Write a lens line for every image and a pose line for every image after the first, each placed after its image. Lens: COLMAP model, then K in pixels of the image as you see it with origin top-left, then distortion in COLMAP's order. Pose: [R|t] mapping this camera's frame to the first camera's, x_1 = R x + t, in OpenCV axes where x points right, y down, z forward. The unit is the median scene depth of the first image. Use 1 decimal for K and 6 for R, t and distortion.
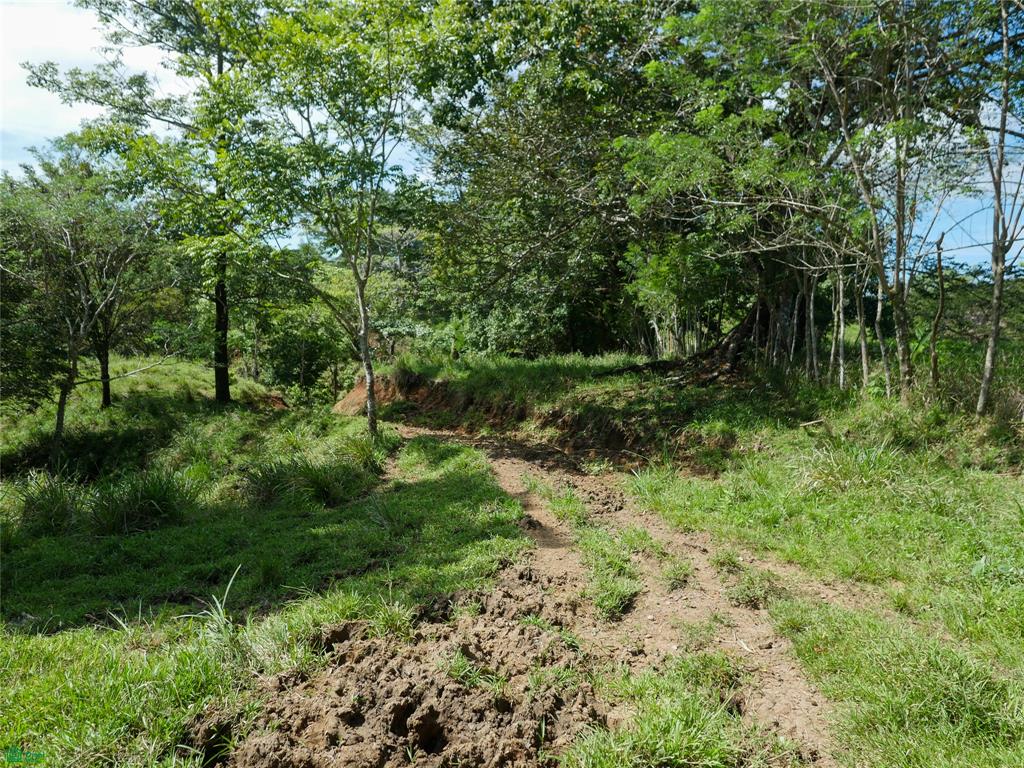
lens RADIAL K [[719.8, 0, 511.6], [0, 719.8, 379.5], [0, 0, 1]] dist [-0.019906, 0.000160]
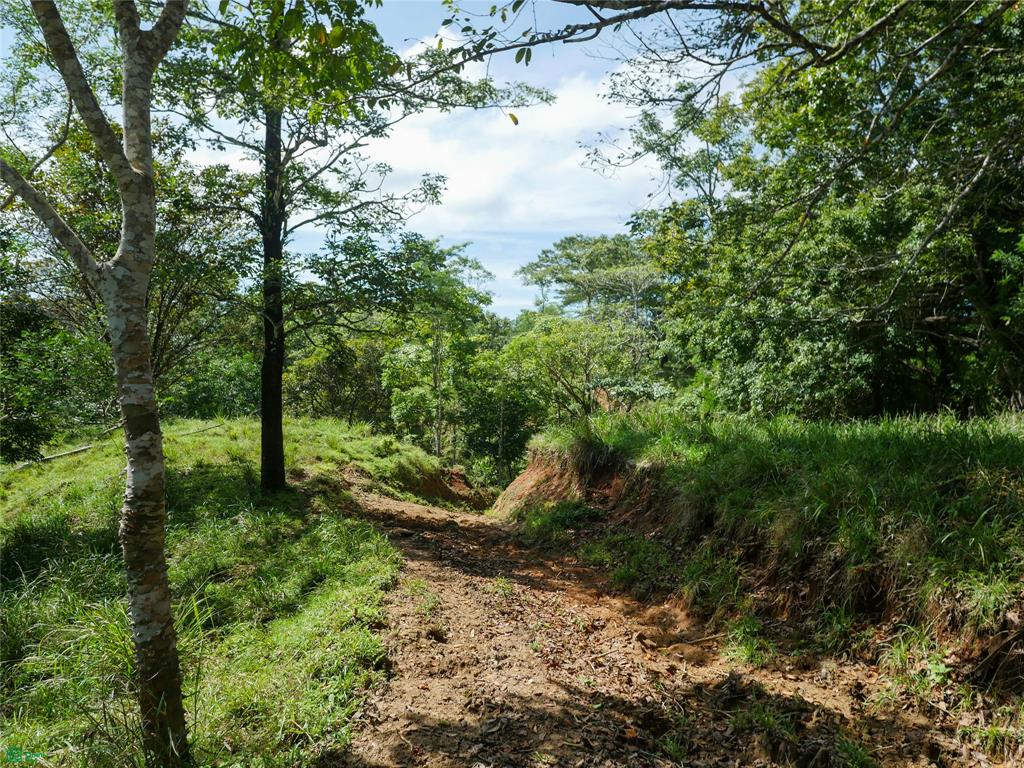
lens RADIAL K [[719.8, 0, 514.5], [0, 719.8, 379.6], [0, 0, 1]] dist [-0.019906, 0.000160]
pose [[0.939438, -0.011878, -0.342514, -0.009600], [-0.021521, 0.995382, -0.093546, -0.004452], [0.342043, 0.095252, 0.934844, 0.287884]]
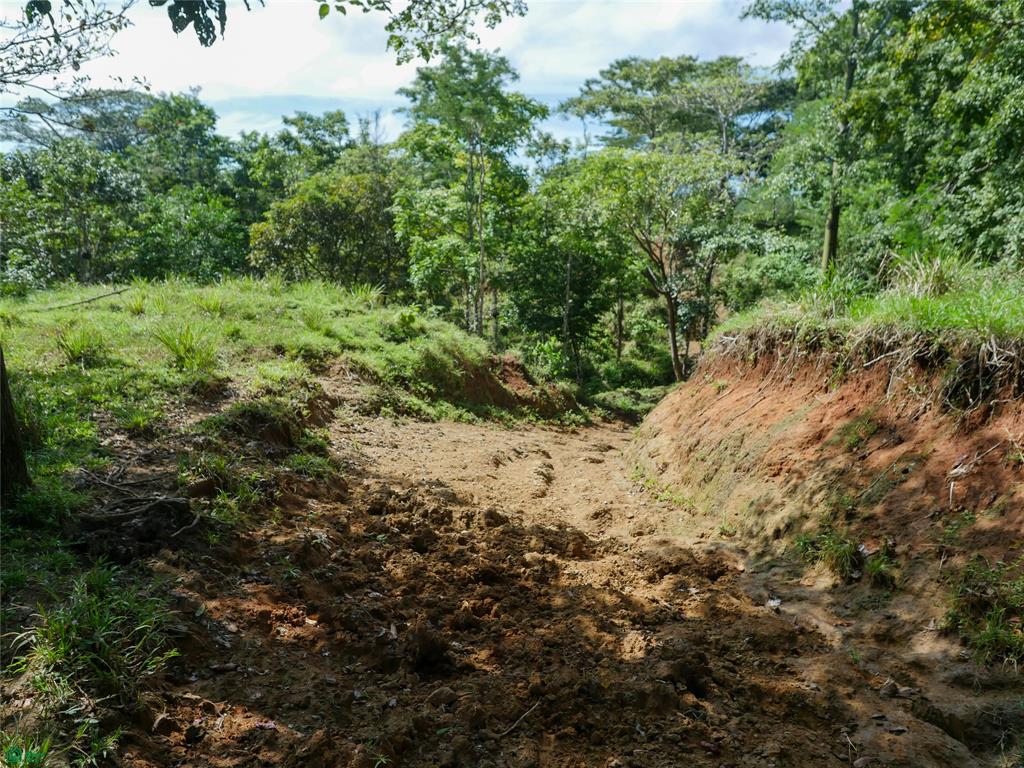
lens RADIAL K [[719.8, 0, 512.2], [0, 719.8, 383.1], [0, 0, 1]] dist [-0.019906, 0.000160]
pose [[0.929382, 0.045130, -0.366350, -0.135608], [-0.013418, 0.995972, 0.088651, -0.006242], [0.368875, -0.077475, 0.926244, 0.506572]]
